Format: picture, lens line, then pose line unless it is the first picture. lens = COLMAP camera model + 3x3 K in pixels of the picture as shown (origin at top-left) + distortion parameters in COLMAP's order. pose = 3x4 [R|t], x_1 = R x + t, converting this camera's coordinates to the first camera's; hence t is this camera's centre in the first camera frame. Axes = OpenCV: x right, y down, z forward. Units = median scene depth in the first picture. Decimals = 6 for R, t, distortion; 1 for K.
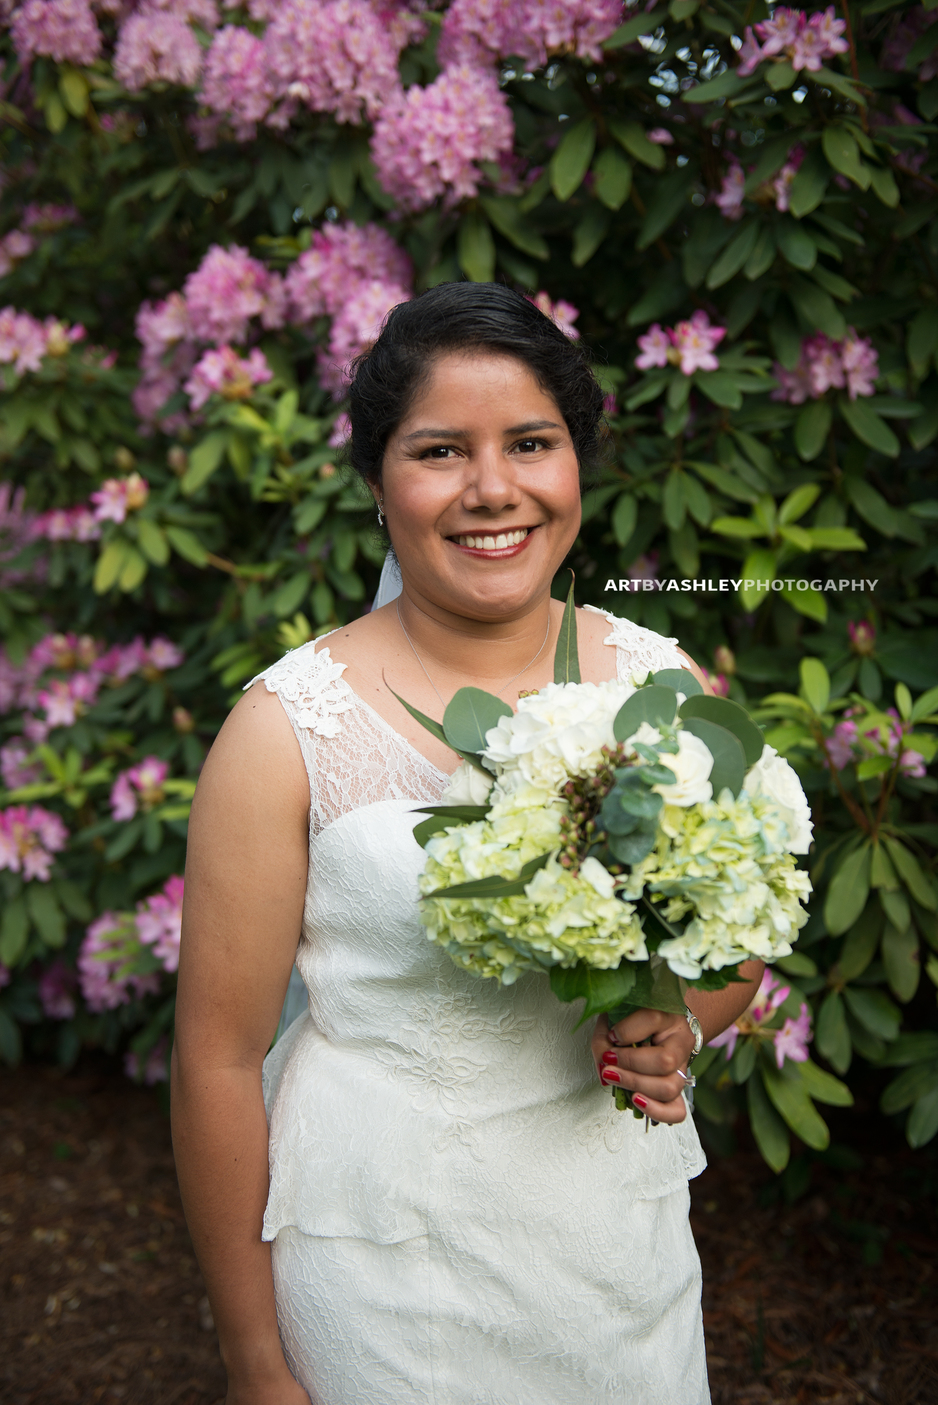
lens RADIAL K [[1899.3, 0, 469.0], [0, 1899.3, 702.5], [0, 0, 1]] dist [0.112769, 0.002272]
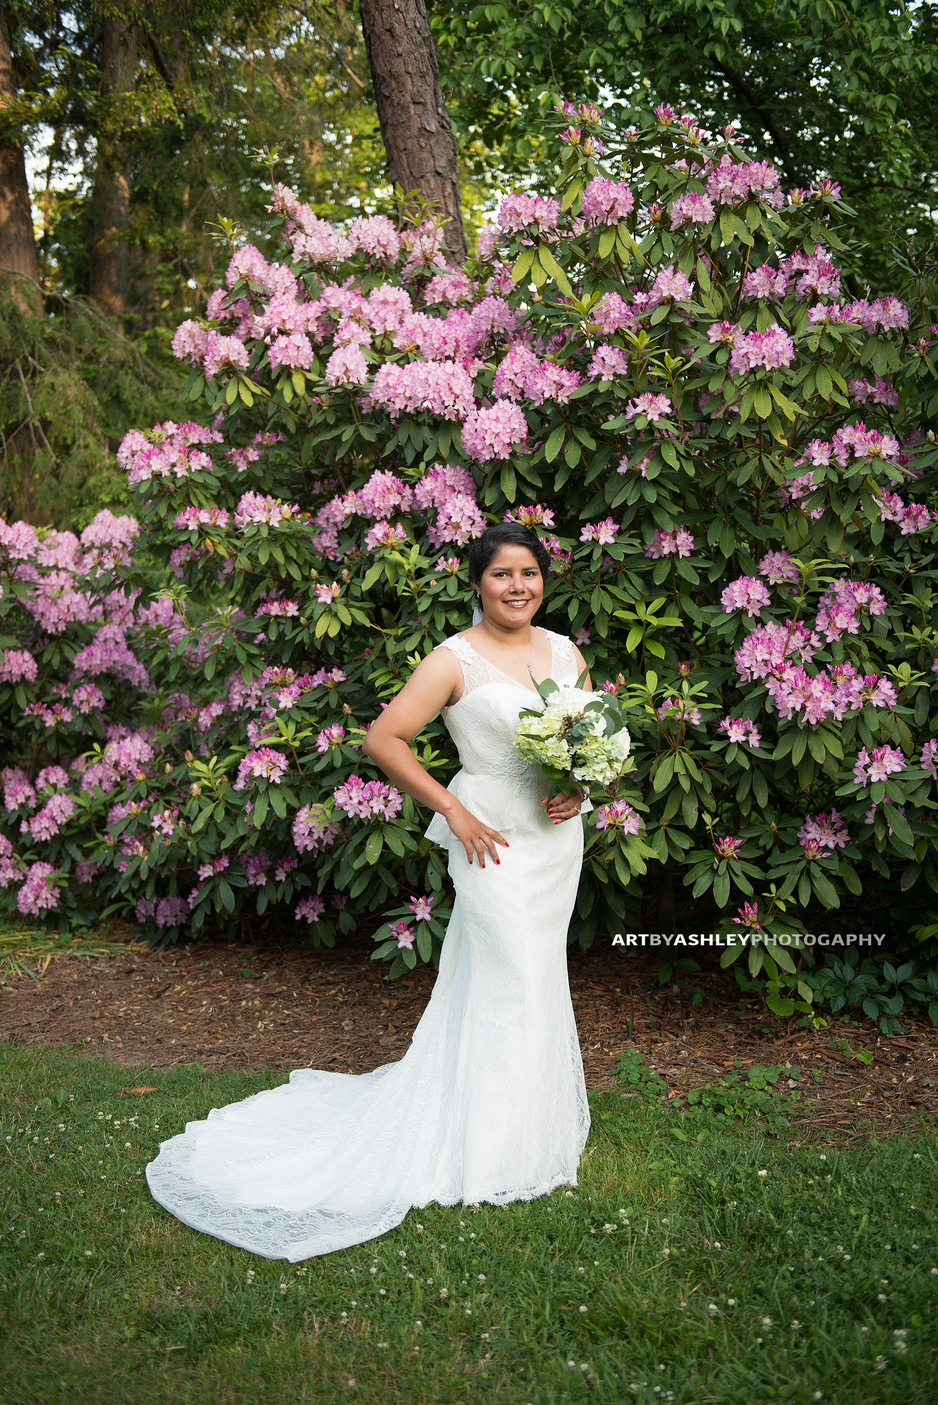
lens RADIAL K [[1899.3, 0, 469.0], [0, 1899.3, 702.5], [0, 0, 1]] dist [0.112769, 0.002272]
pose [[0.999375, 0.035160, -0.003733, -0.023671], [-0.035329, 0.997232, -0.065425, 0.147460], [0.001423, 0.065516, 0.997850, -1.092754]]
